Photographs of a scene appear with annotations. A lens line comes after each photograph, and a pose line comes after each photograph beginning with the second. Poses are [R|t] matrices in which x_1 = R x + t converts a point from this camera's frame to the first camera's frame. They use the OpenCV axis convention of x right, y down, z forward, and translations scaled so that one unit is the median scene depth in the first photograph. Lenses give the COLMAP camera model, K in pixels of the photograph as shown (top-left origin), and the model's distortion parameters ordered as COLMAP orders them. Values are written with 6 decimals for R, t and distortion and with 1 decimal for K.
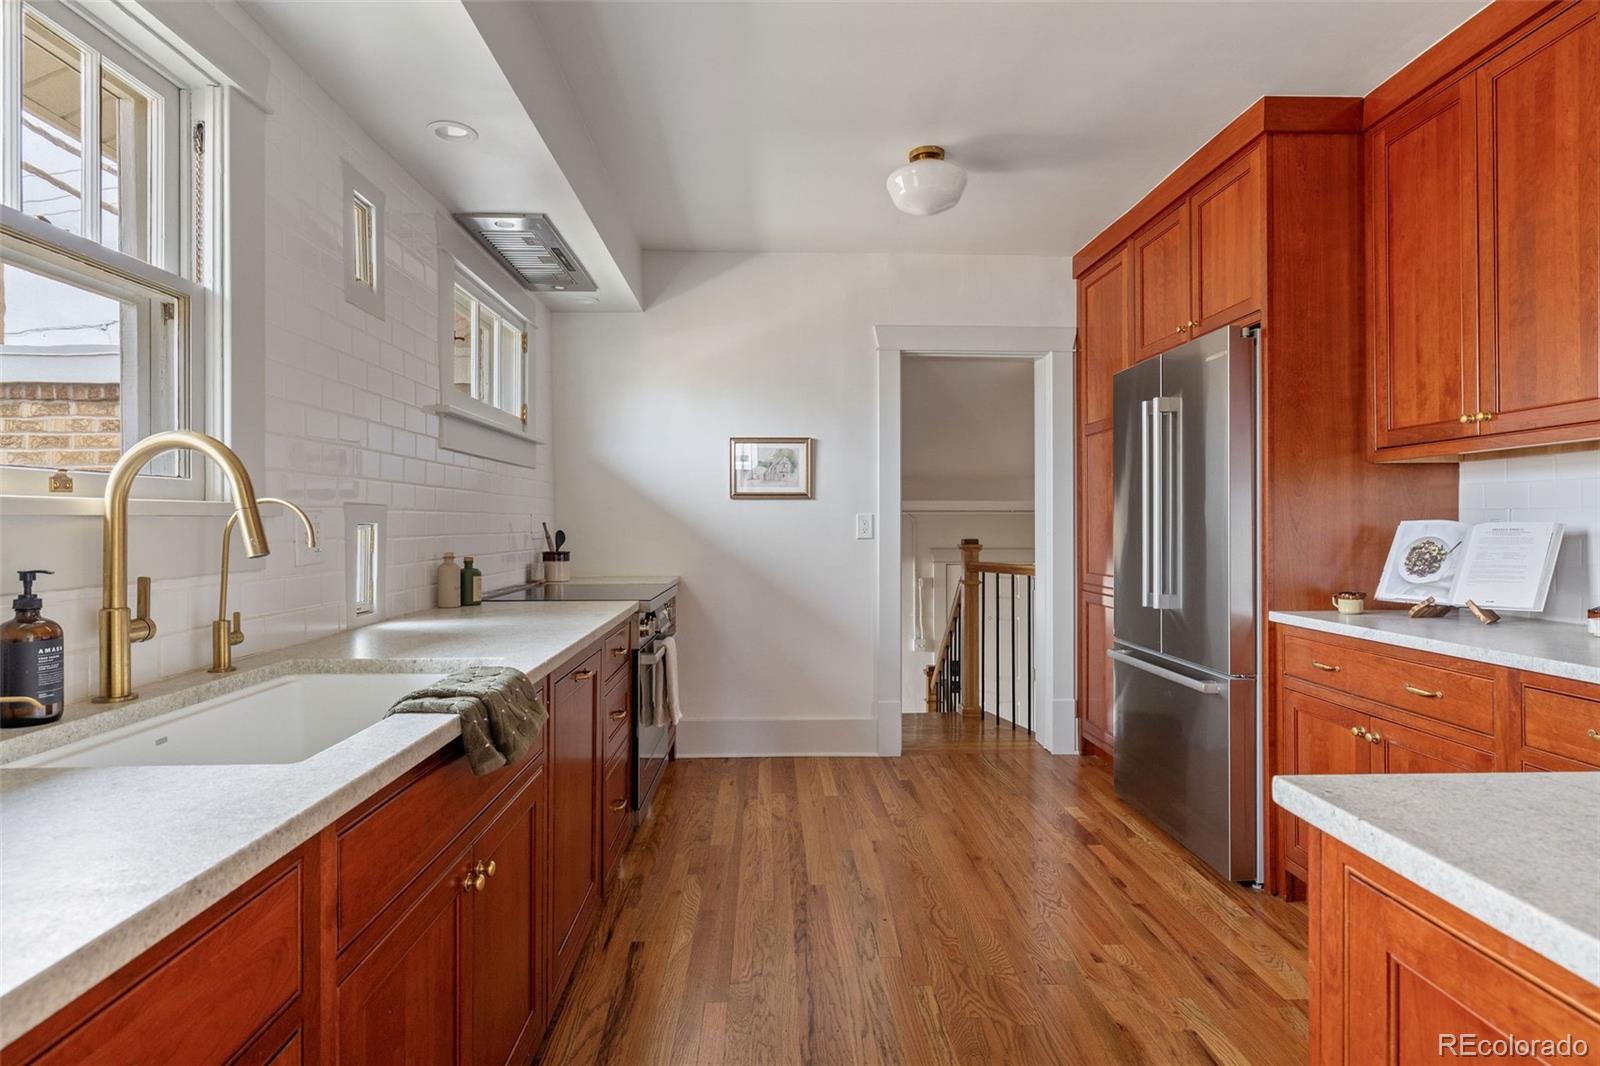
lens RADIAL K [[842.4, 0, 800.0], [0, 842.4, 533.0], [0, 0, 1]] dist [0.000573, 0.000323]
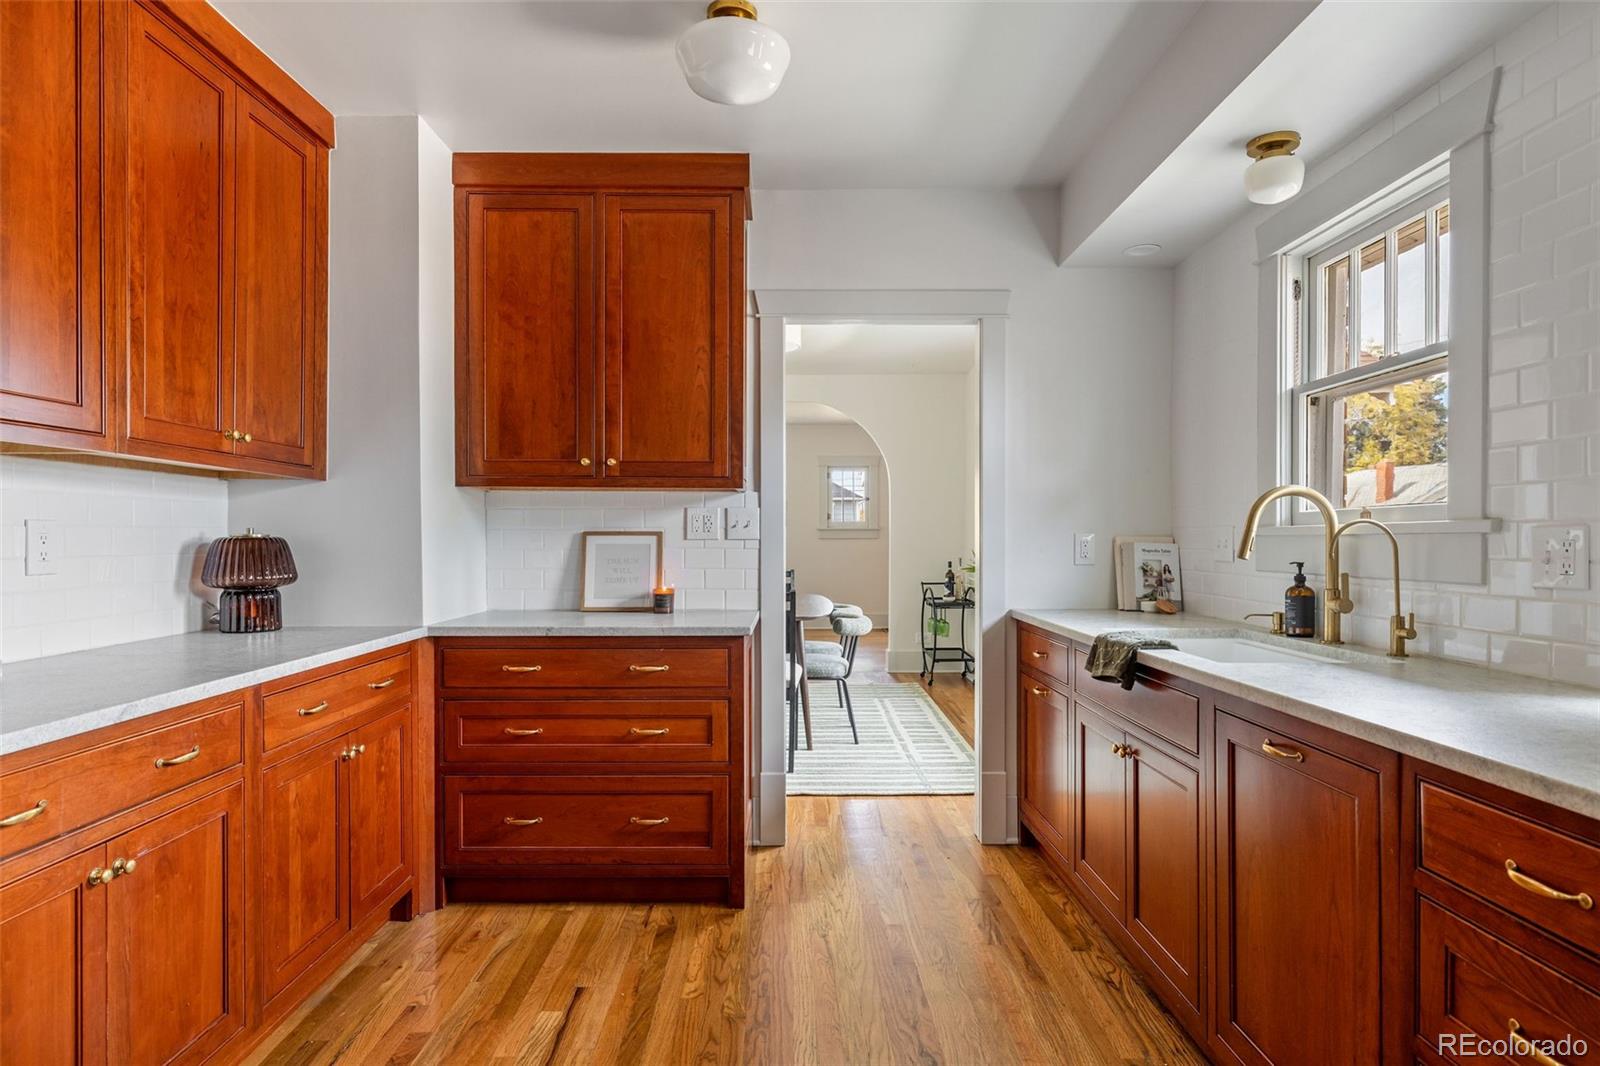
lens RADIAL K [[918.5, 0, 799.8], [0, 918.5, 539.4], [0, 0, 1]] dist [0.020149, -0.000878]
pose [[-0.999763, 0.002709, 0.021579, 0.117467], [0.003013, 0.999897, 0.014058, -0.022009], [-0.021538, 0.014120, -0.999668, 1.563332]]
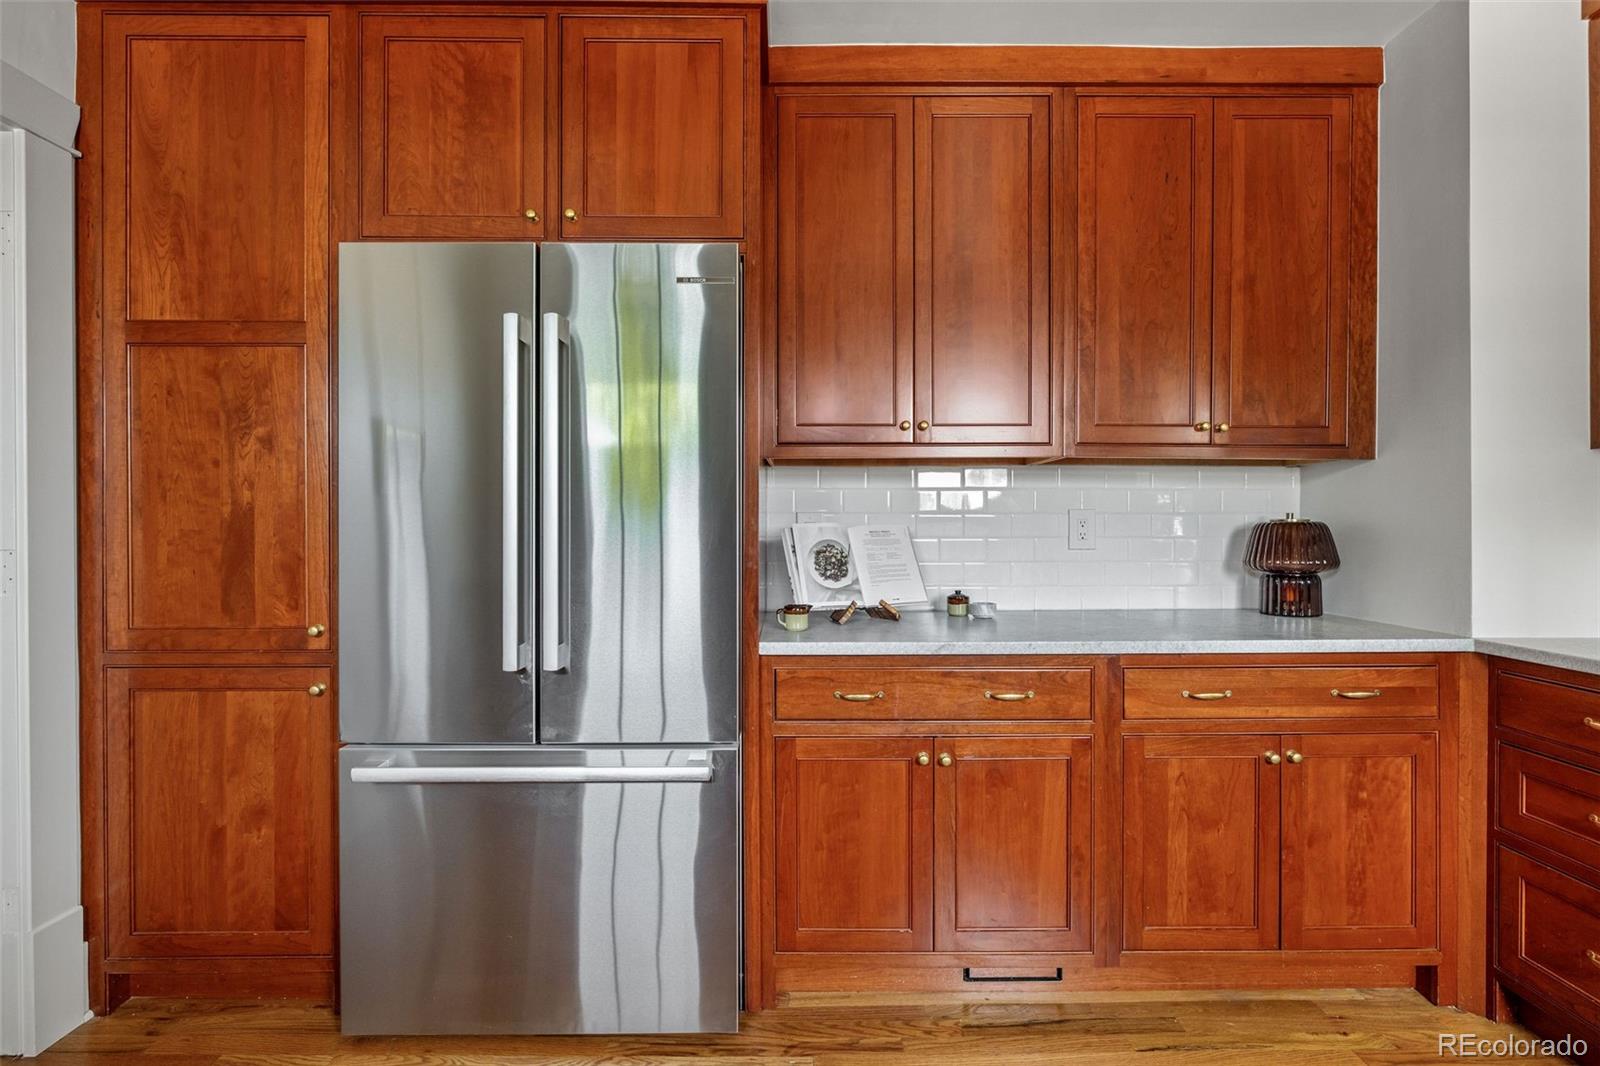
lens RADIAL K [[742.4, 0, 801.9], [0, 742.4, 527.2], [0, 0, 1]] dist [-0.003870, 0.000136]
pose [[0.029196, -0.001239, 0.999573, -0.120424], [0.010550, 0.999944, 0.000932, -0.011633], [-0.999518, 0.010518, 0.029208, 1.026419]]
